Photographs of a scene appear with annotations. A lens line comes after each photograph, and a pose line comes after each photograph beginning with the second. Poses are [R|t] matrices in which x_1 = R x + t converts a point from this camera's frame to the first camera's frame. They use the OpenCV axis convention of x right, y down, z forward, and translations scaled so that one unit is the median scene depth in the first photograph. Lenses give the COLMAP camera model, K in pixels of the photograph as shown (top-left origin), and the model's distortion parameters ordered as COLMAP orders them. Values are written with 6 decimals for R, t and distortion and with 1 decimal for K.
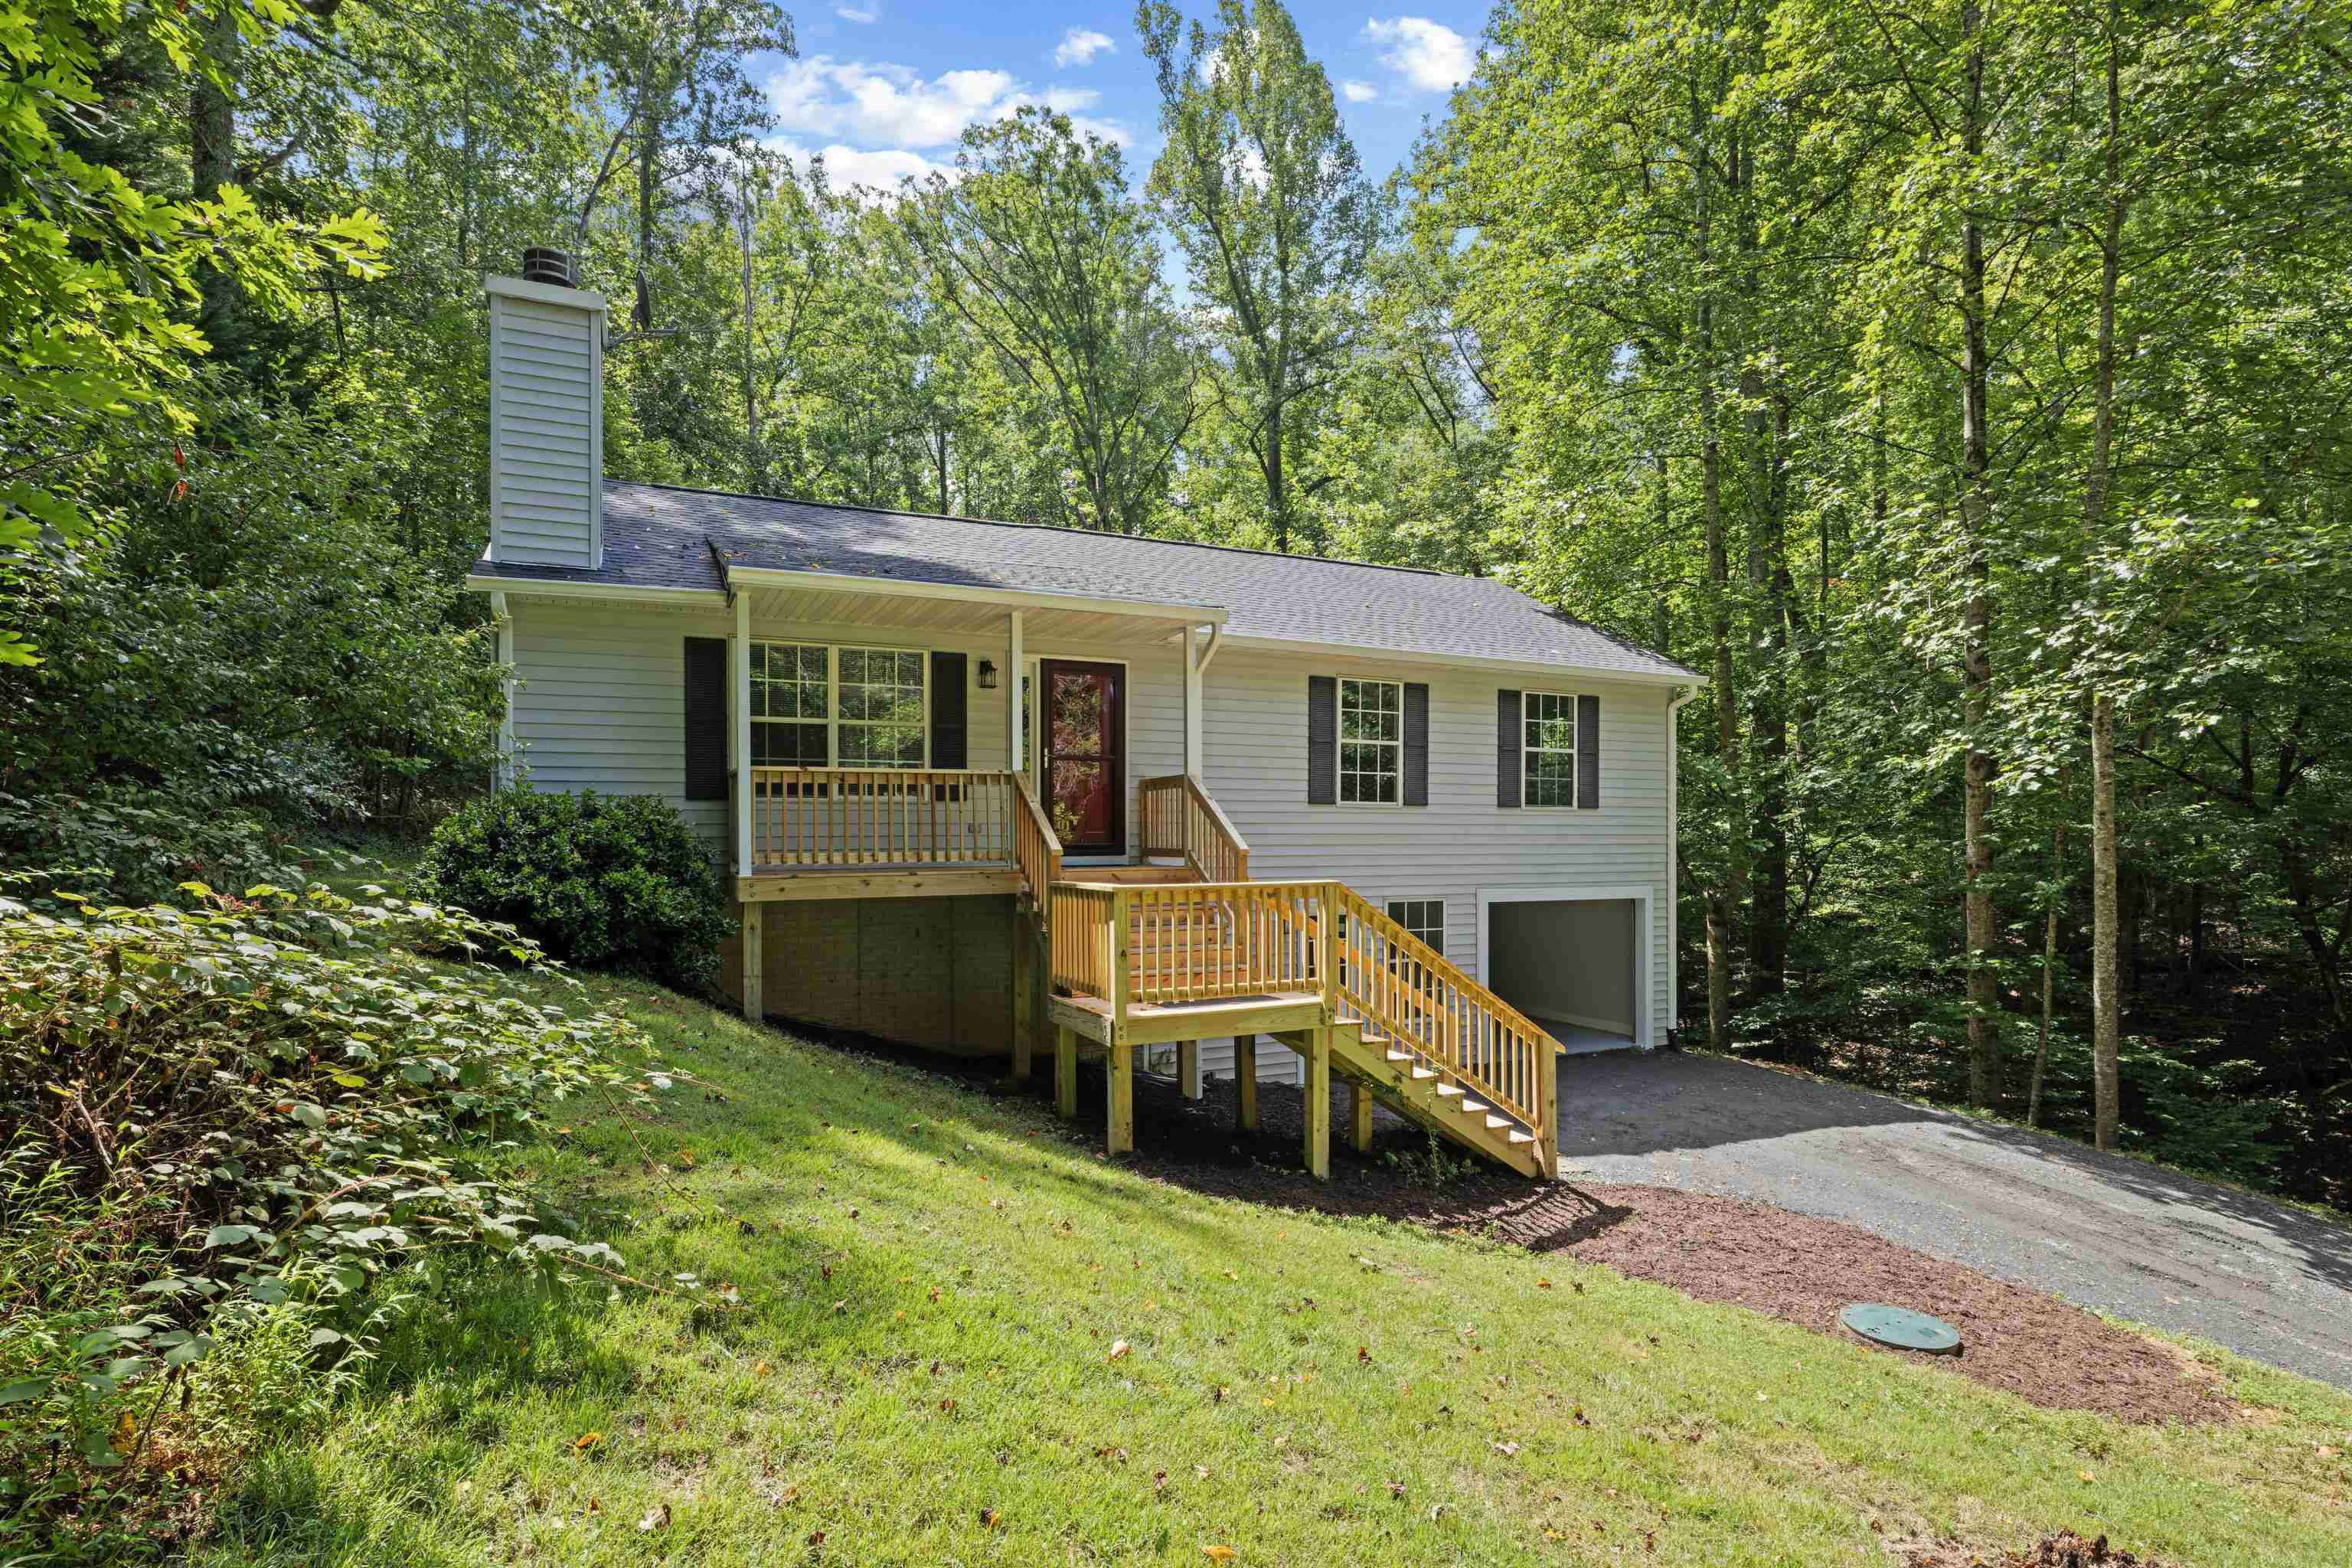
lens RADIAL K [[1133.5, 0, 1176.4], [0, 1133.5, 832.9], [0, 0, 1]] dist [-0.001575, -0.000171]
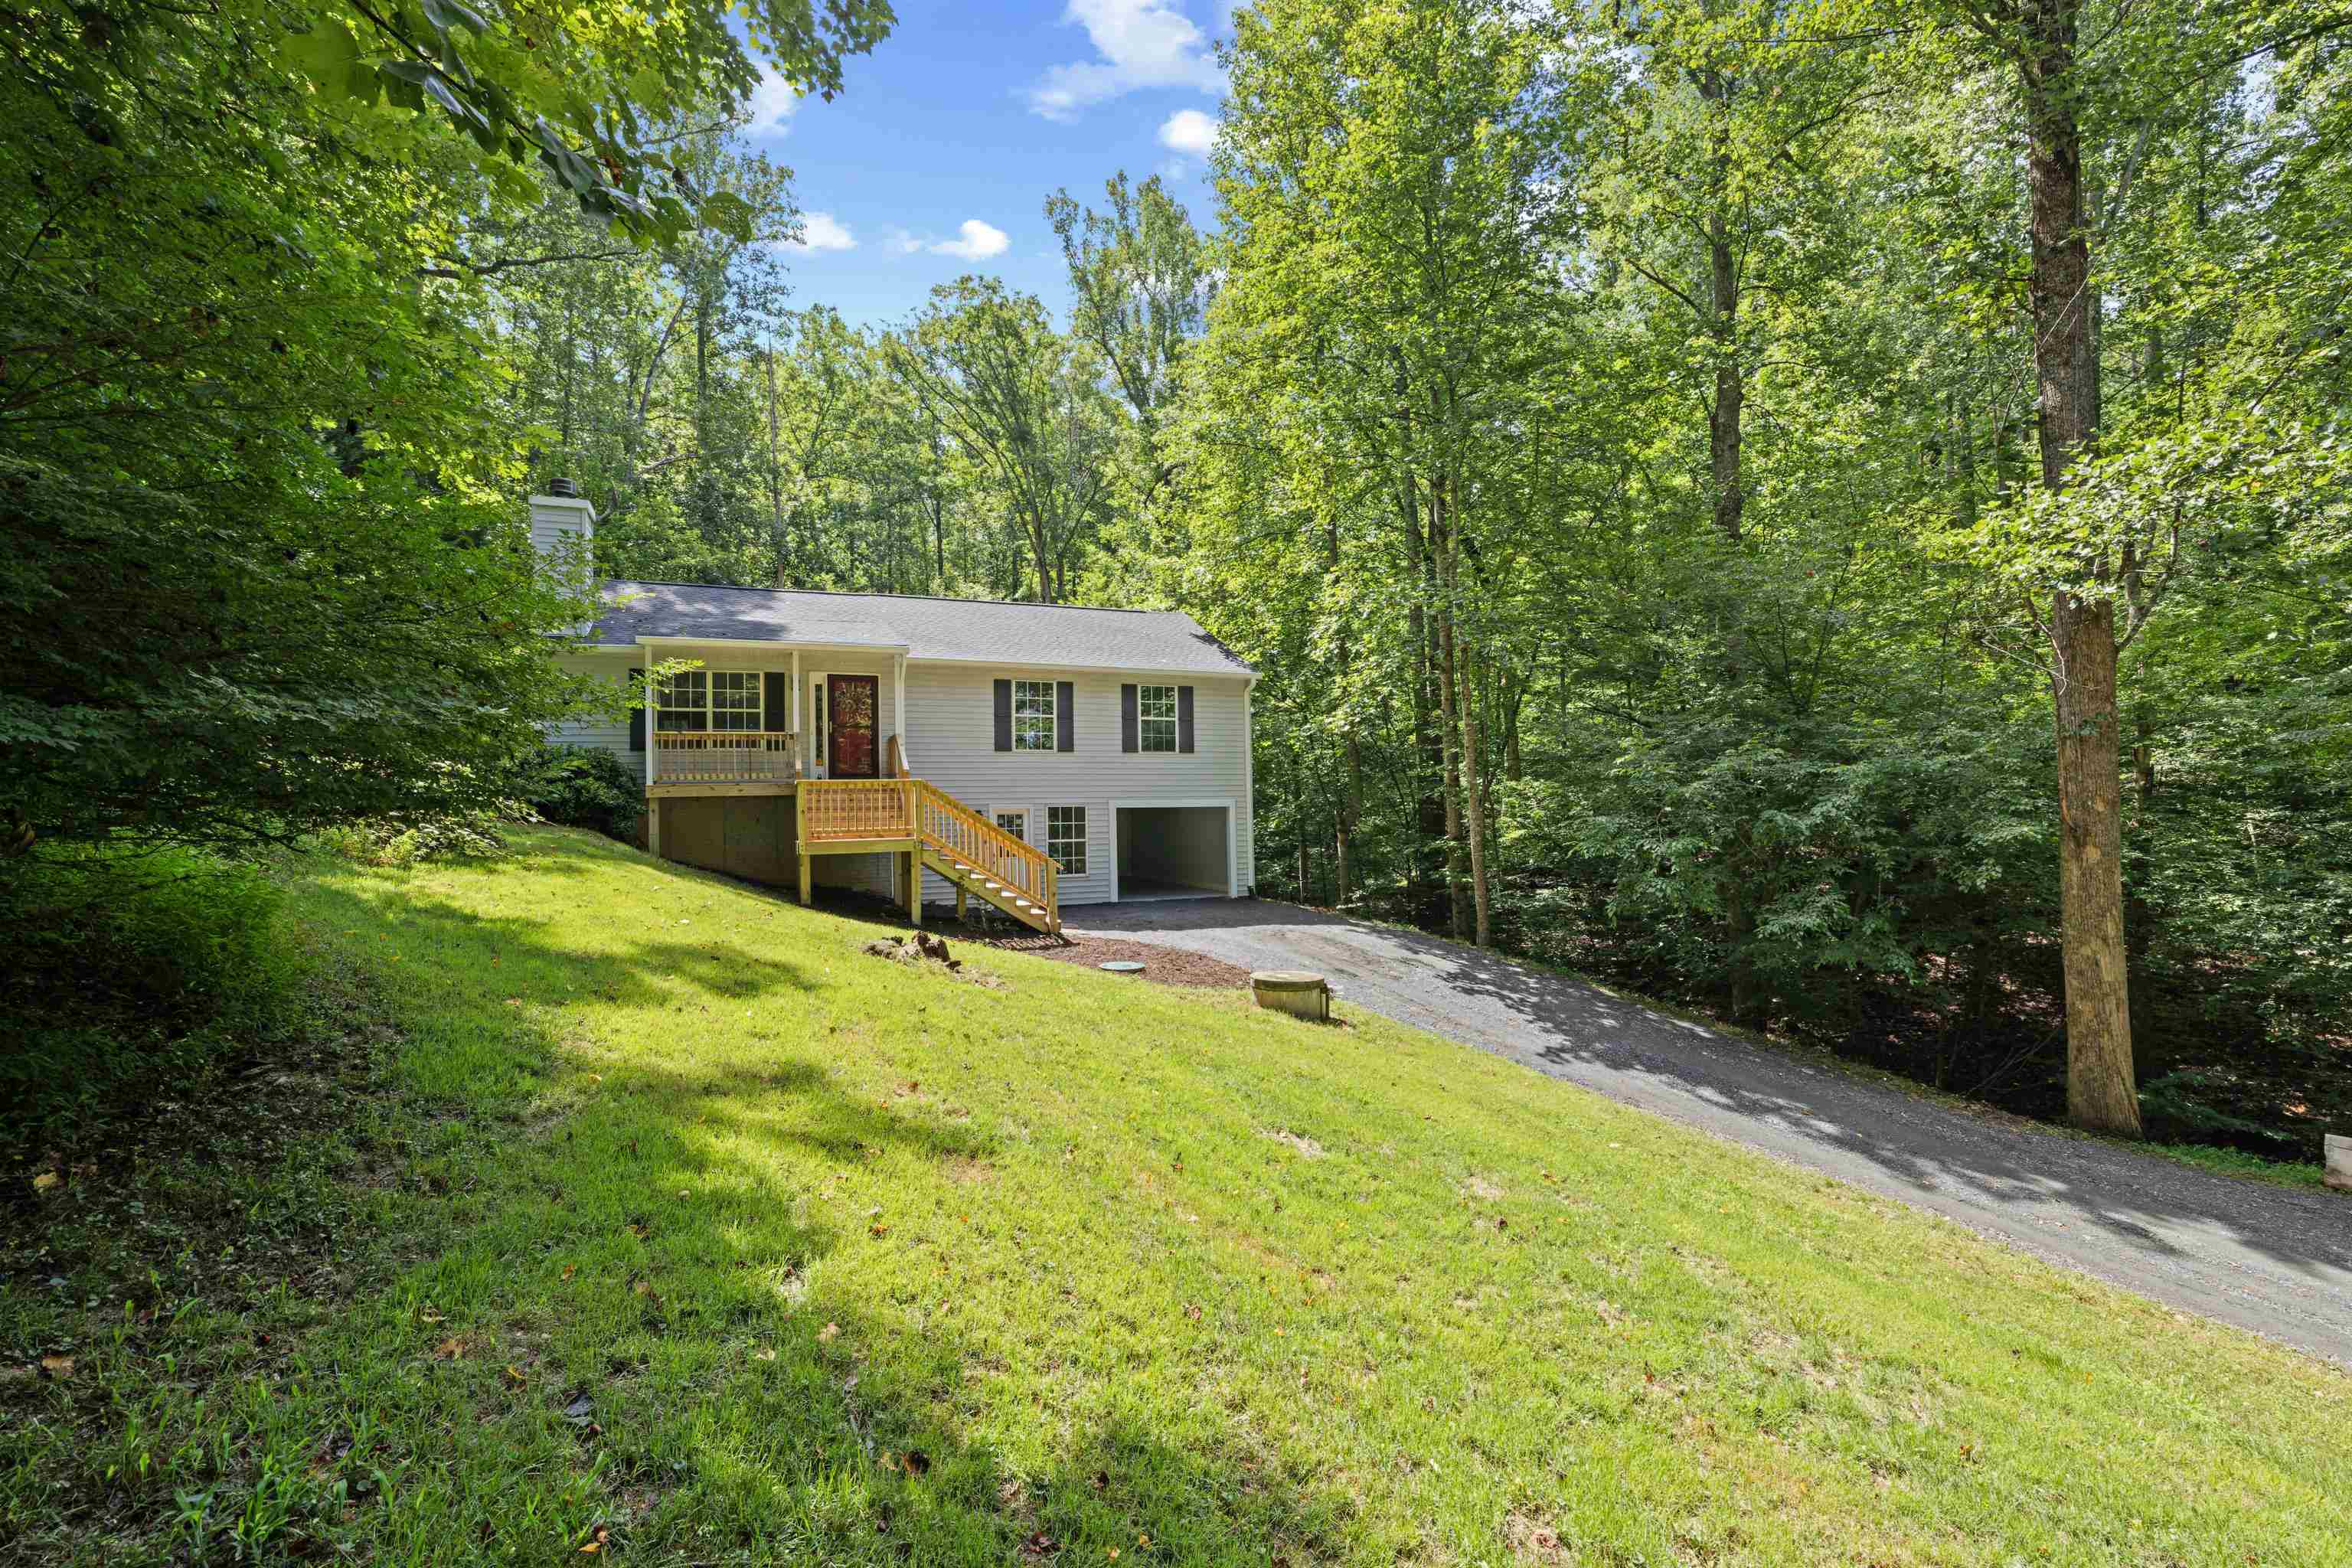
lens RADIAL K [[993.6, 0, 1176.0], [0, 993.6, 784.0], [0, 0, 1]] dist [0.000494, 0.000321]
pose [[0.998800, -0.020880, -0.044296, 0.429013], [0.019522, 0.999333, -0.030867, 0.072860], [0.044911, 0.029965, 0.998541, -0.495622]]
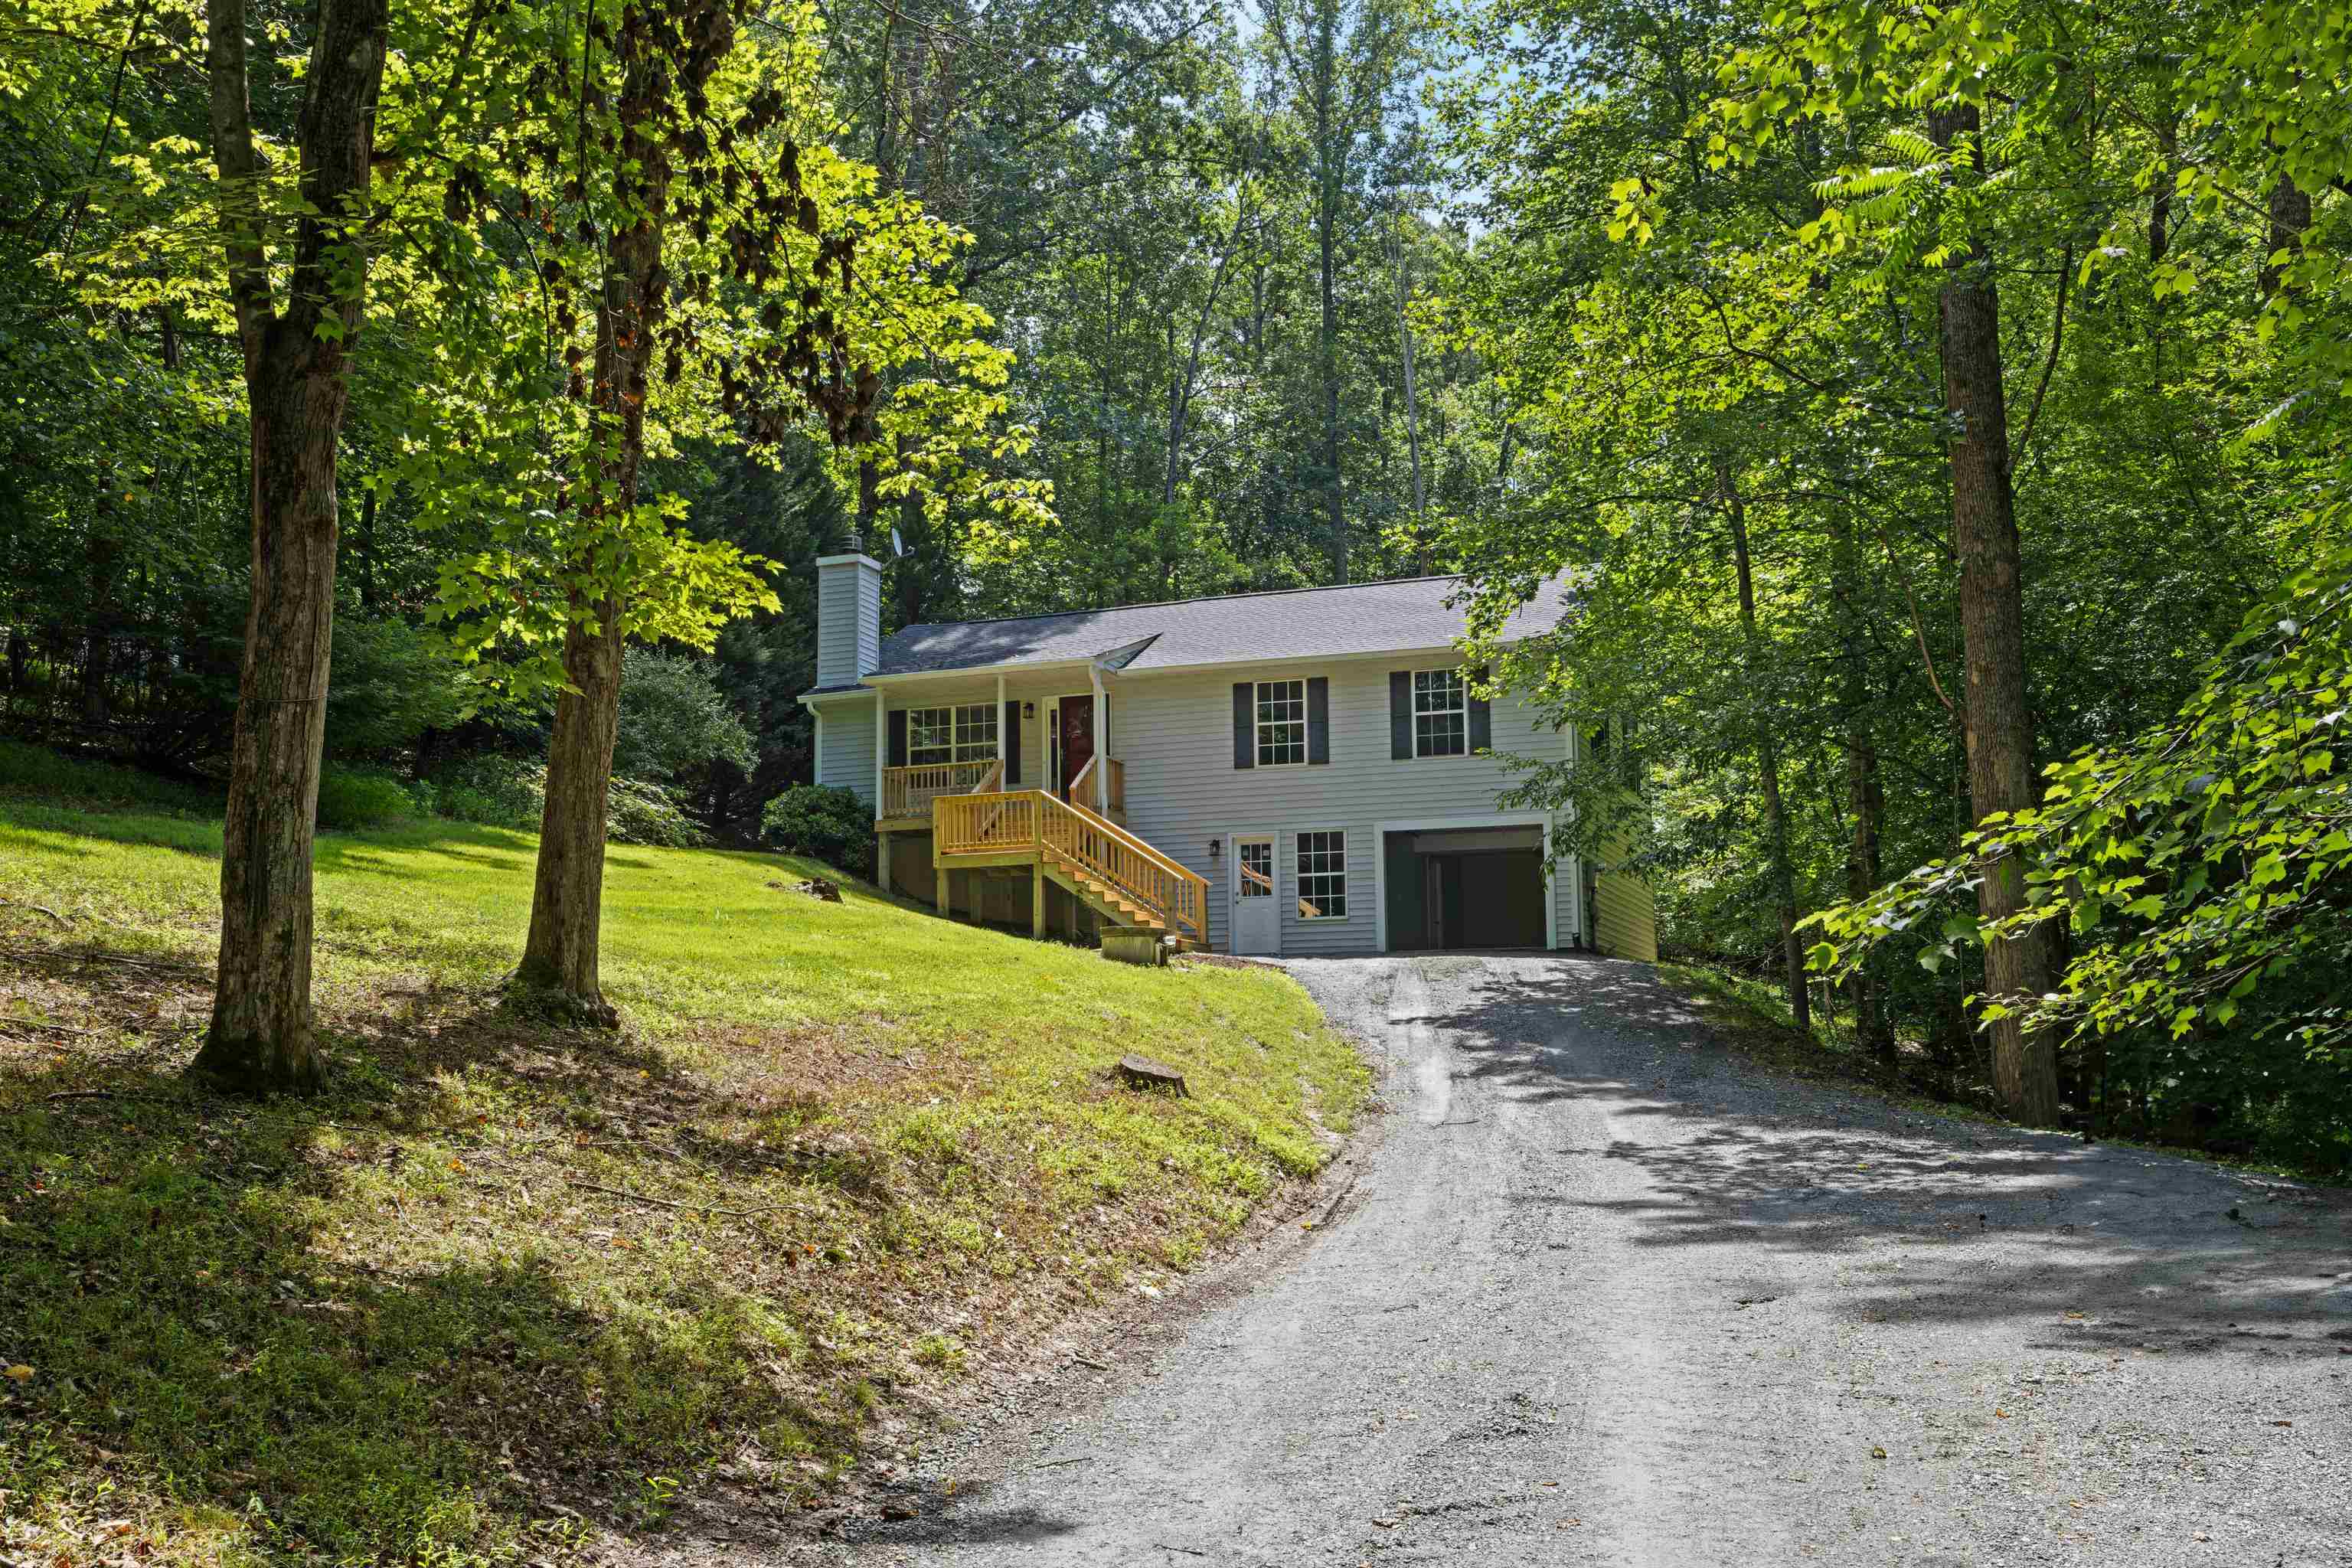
lens RADIAL K [[2301.9, 0, 1176.0], [0, 2301.9, 784.0], [0, 0, 1]] dist [0.072302, -0.000479]
pose [[0.707793, -0.107464, -0.698198, 1.979060], [0.007411, 0.989437, -0.144777, 0.392649], [0.706381, 0.097298, 0.701113, -1.062644]]
